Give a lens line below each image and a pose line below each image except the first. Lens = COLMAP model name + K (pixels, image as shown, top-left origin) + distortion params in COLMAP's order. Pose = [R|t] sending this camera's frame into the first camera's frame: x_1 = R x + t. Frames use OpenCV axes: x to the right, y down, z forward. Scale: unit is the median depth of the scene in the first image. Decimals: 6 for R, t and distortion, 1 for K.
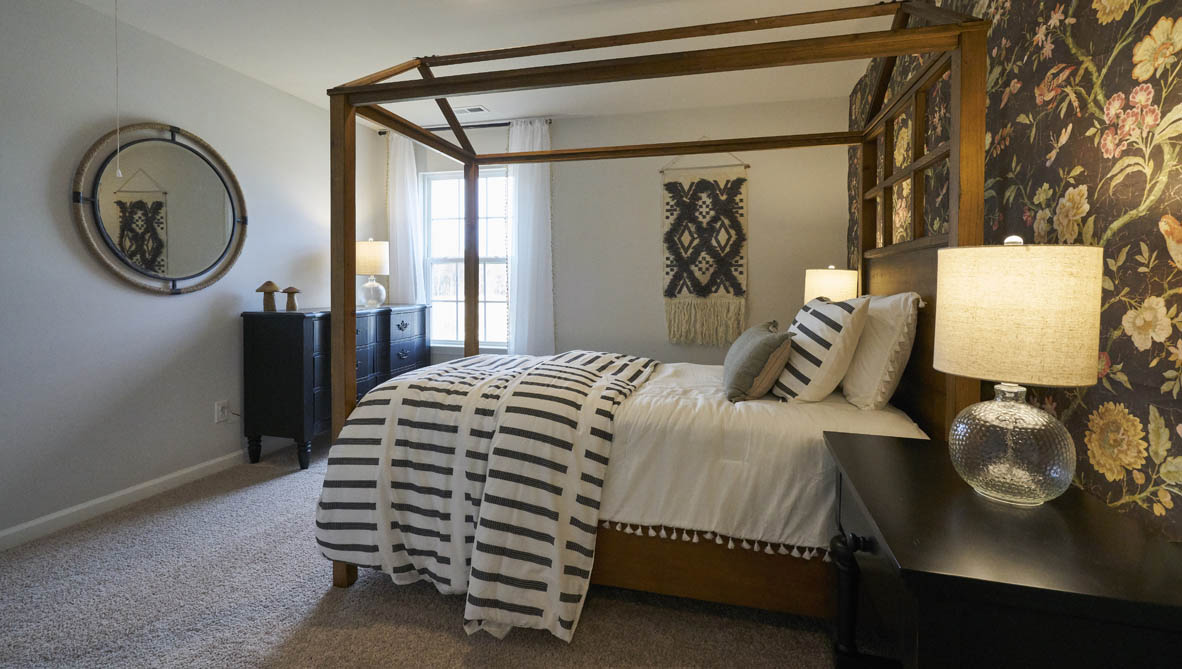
lens RADIAL K [[528.4, 0, 590.3], [0, 528.4, 283.6], [0, 0, 1]] dist [-0.000564, -0.000077]
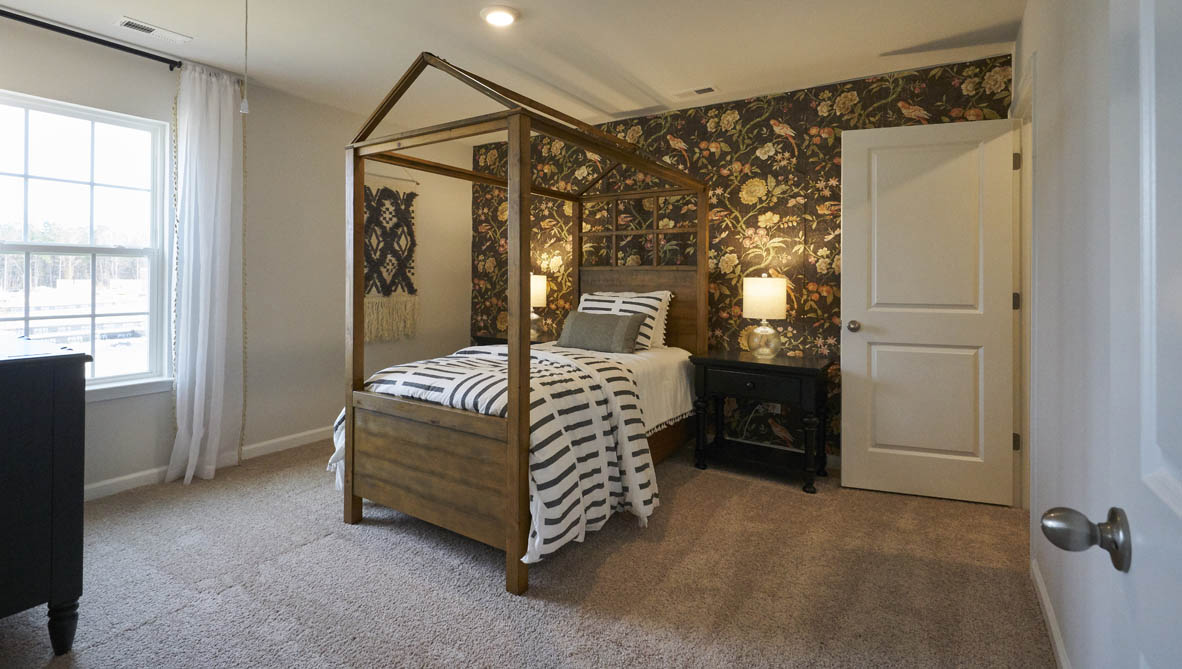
lens RADIAL K [[548.2, 0, 564.0], [0, 548.2, 270.2], [0, 0, 1]] dist [-0.000276, -0.000025]
pose [[0.334069, 0.006424, 0.942527, -0.737418], [-0.005605, 0.999973, -0.004829, -0.024717], [-0.942532, -0.003669, 0.334096, 0.284700]]
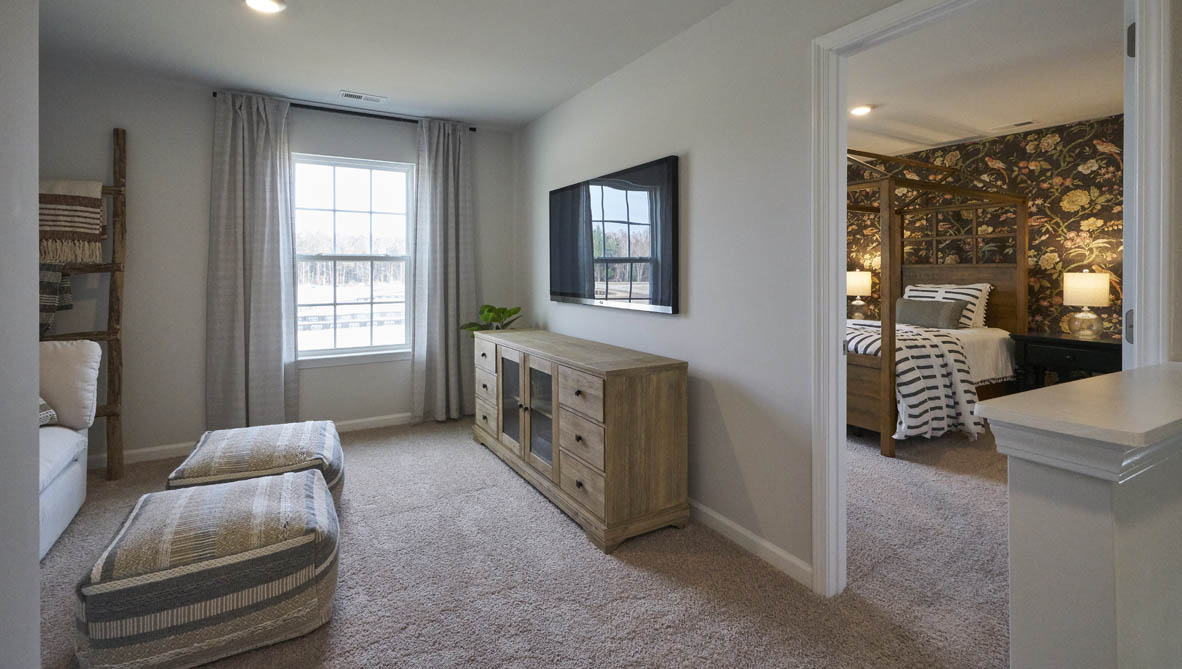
lens RADIAL K [[521.8, 0, 589.8], [0, 521.8, 271.3], [0, 0, 1]] dist [0.001712, 0.000178]
pose [[0.704422, -0.007233, 0.709745, -1.229219], [0.004012, 0.999973, 0.006209, -0.032210], [-0.709770, -0.001526, 0.704431, 0.242790]]
